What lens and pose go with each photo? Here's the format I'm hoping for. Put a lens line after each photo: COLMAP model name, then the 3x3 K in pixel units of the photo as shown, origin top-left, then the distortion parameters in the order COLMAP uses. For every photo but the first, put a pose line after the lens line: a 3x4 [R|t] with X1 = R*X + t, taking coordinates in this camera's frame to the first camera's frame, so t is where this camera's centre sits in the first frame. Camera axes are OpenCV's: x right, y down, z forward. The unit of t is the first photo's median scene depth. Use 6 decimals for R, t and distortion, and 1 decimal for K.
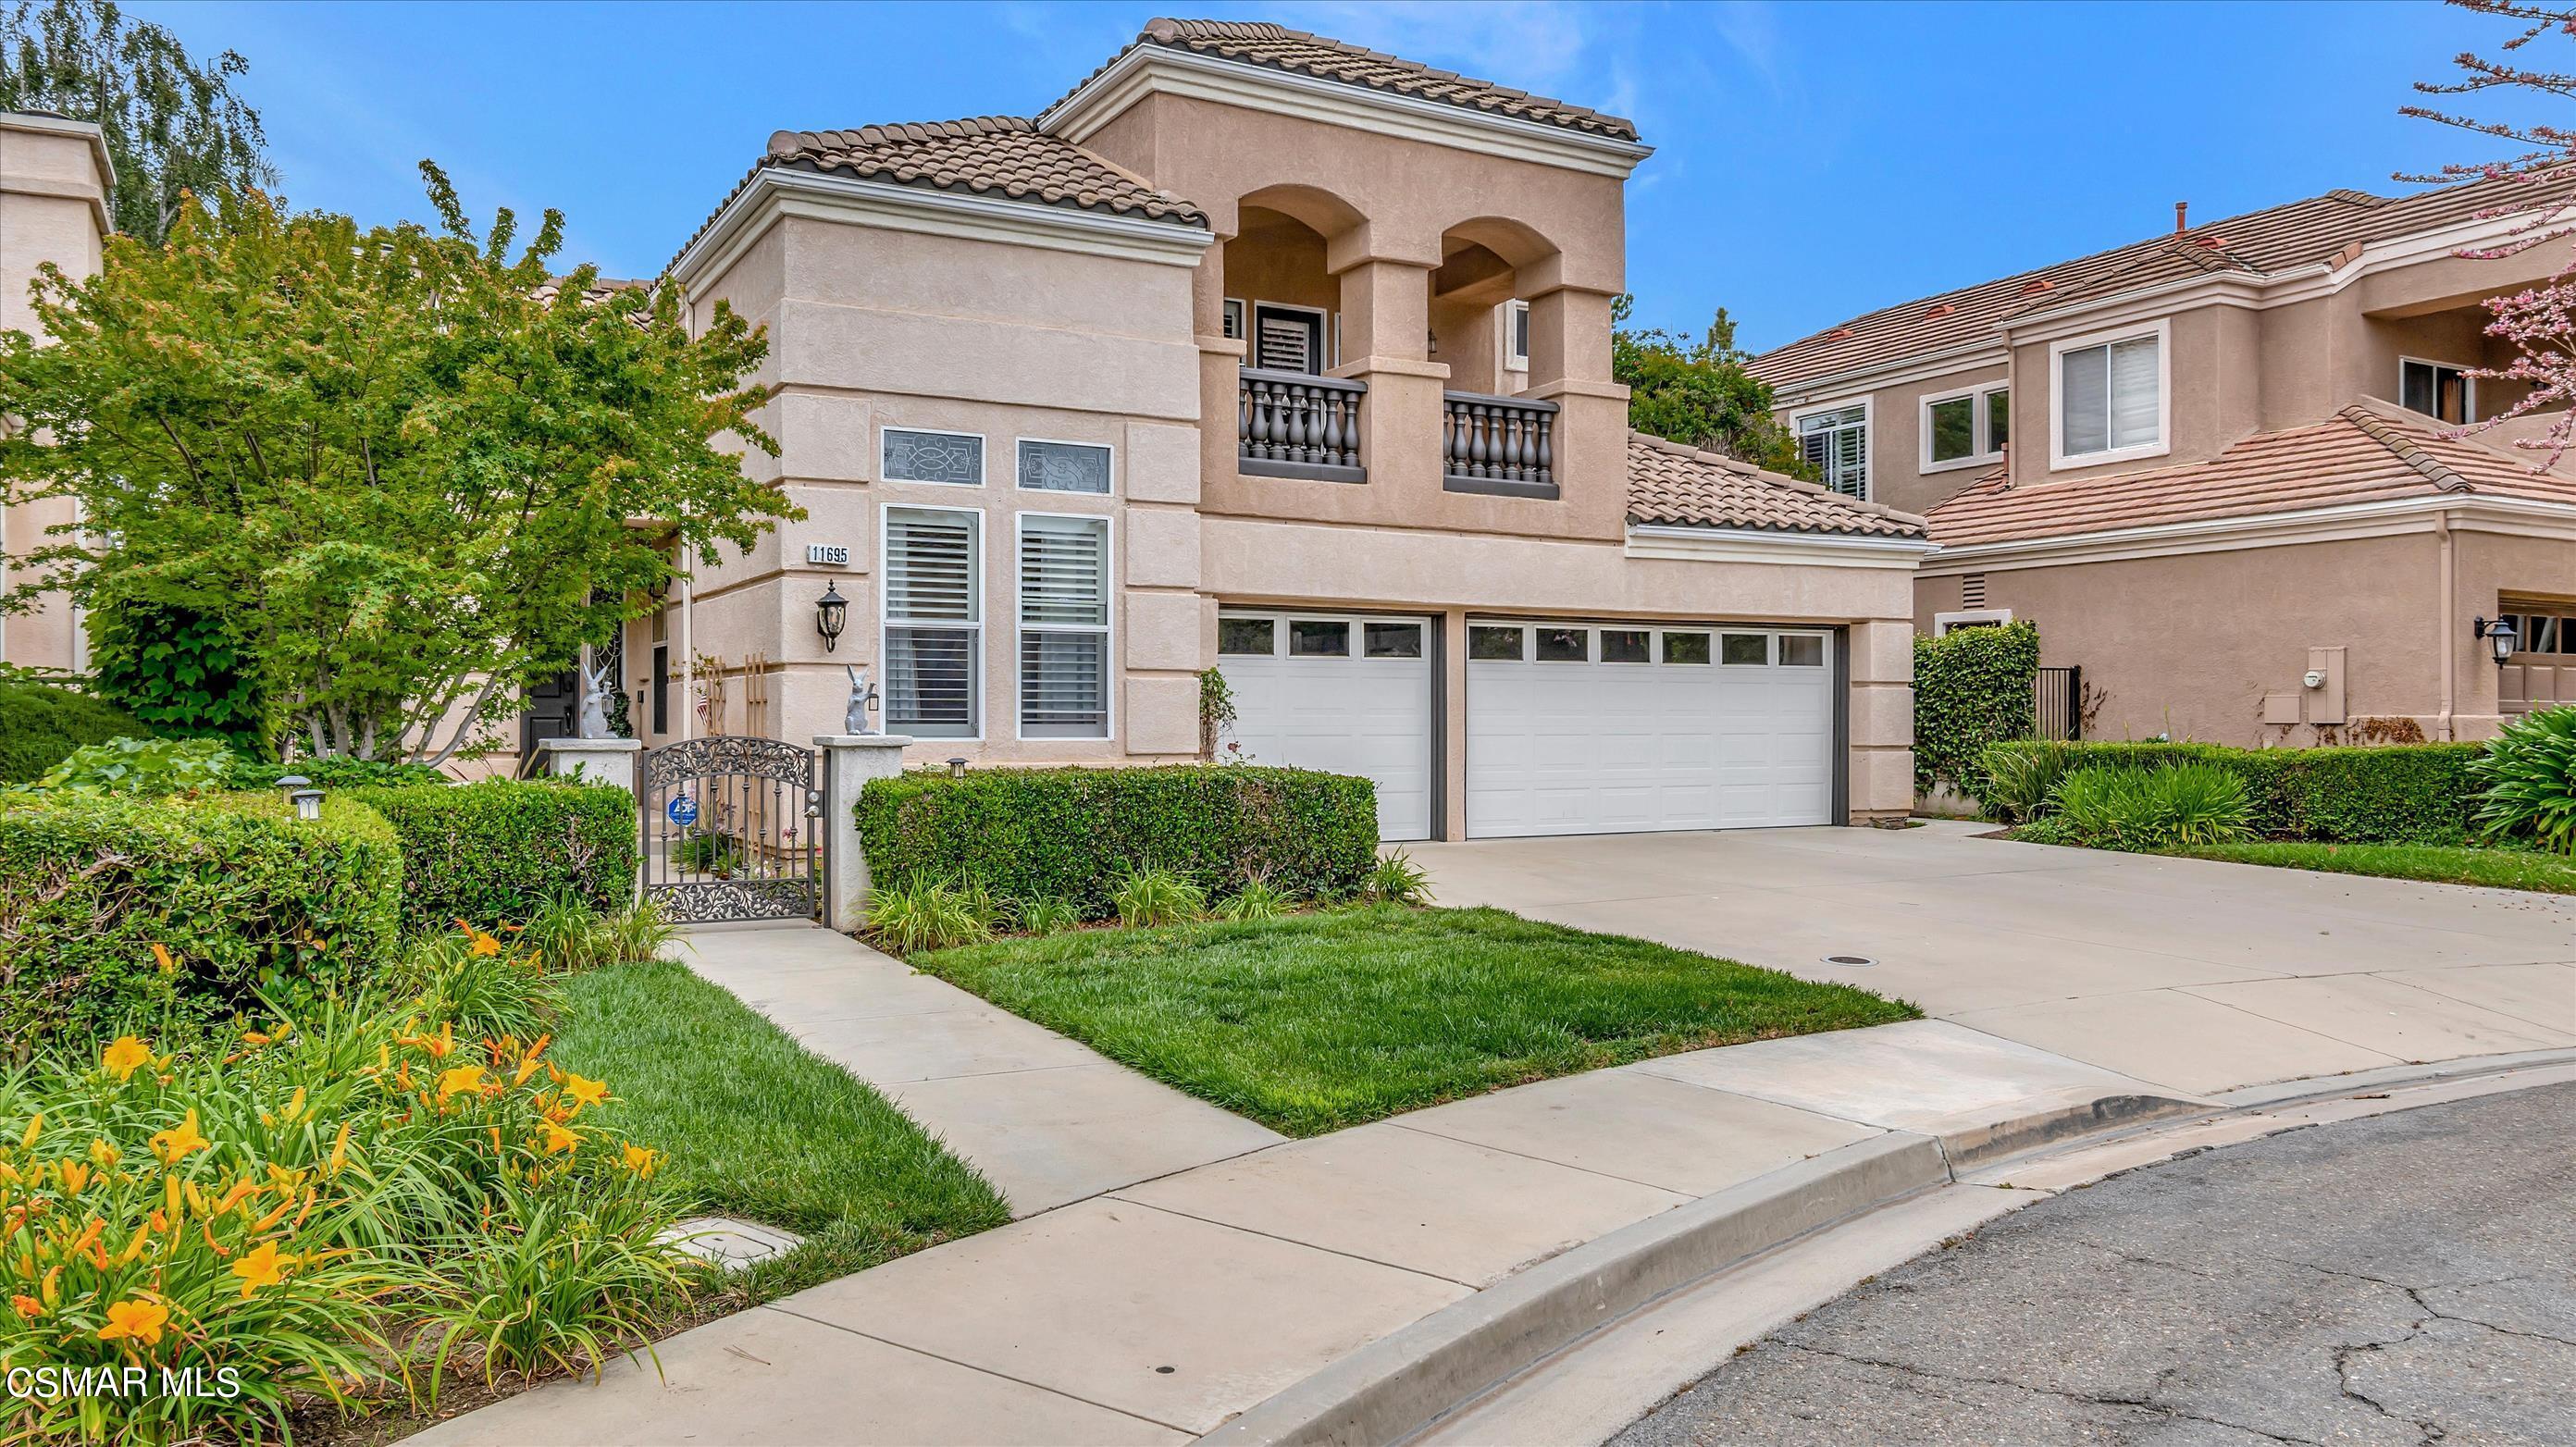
lens RADIAL K [[1859.4, 0, 1288.0], [0, 1859.4, 723.5], [0, 0, 1]] dist [-0.001268, -0.000504]
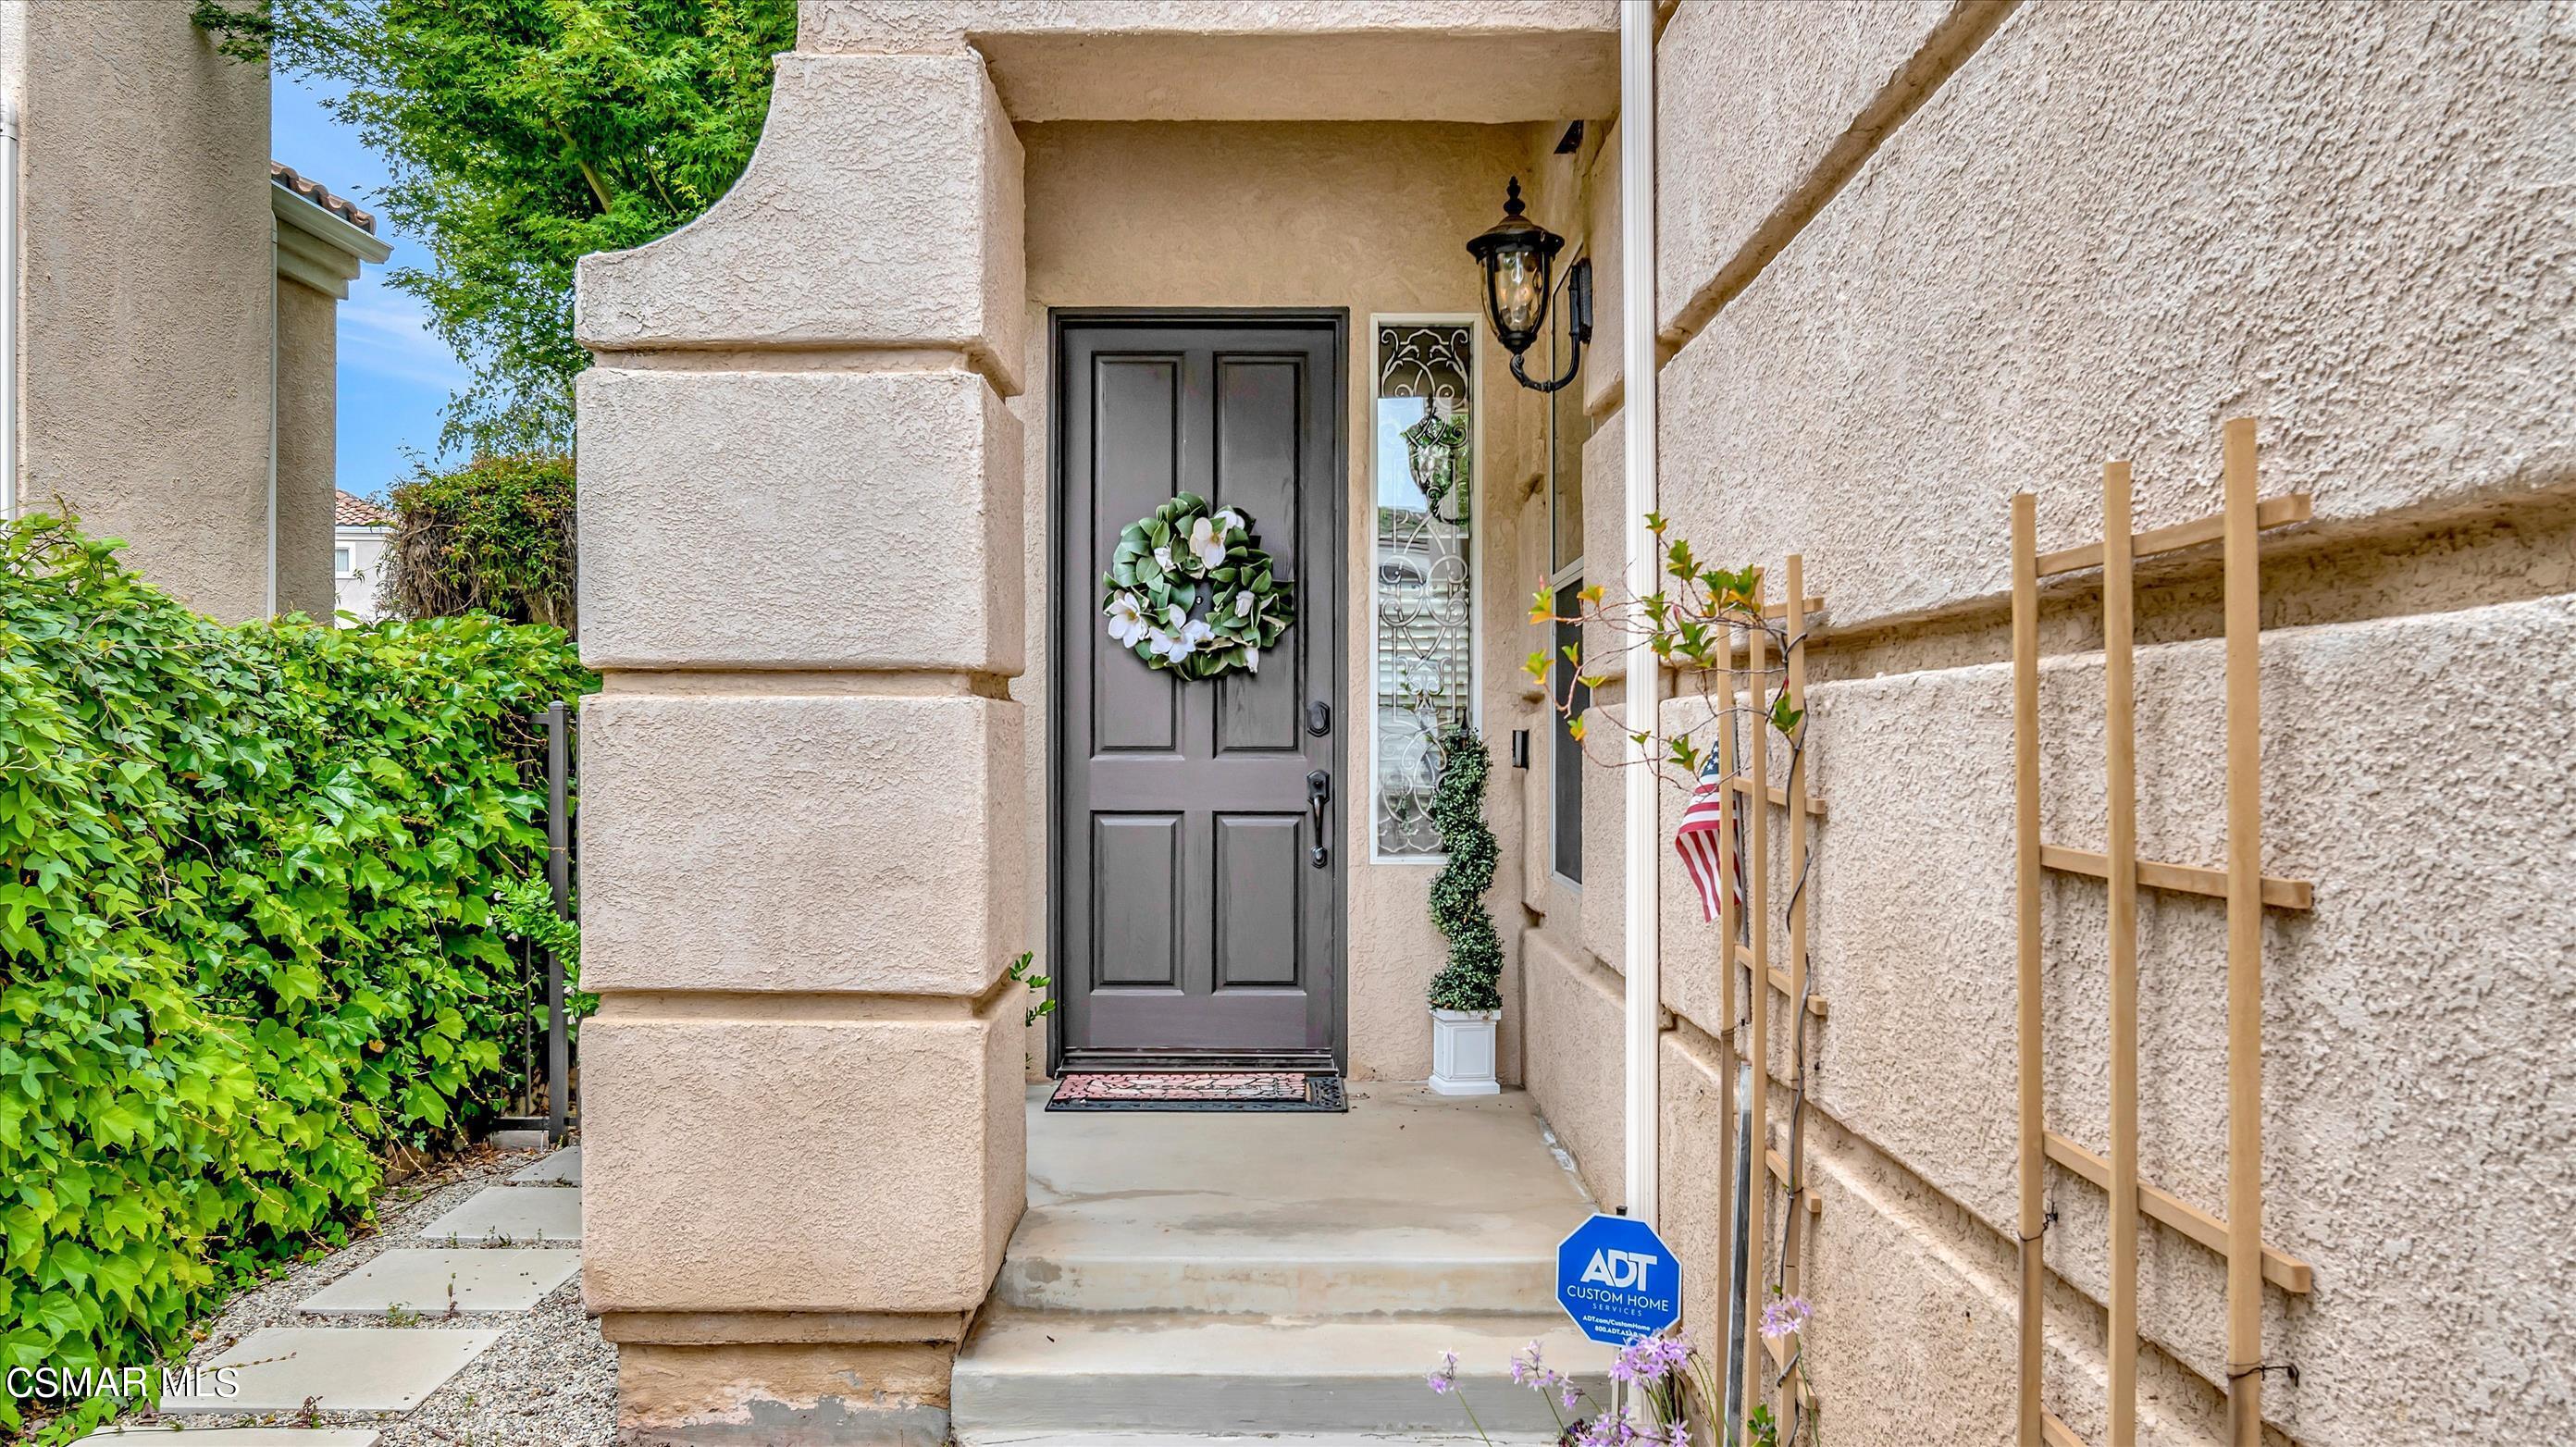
lens RADIAL K [[1859.4, 0, 1288.0], [0, 1859.4, 723.5], [0, 0, 1]] dist [-0.001268, -0.000504]
pose [[0.860667, -0.000759, -0.509168, -0.234133], [-0.002974, 0.999974, -0.006518, -0.017722], [0.509160, 0.007124, 0.860642, 0.750362]]
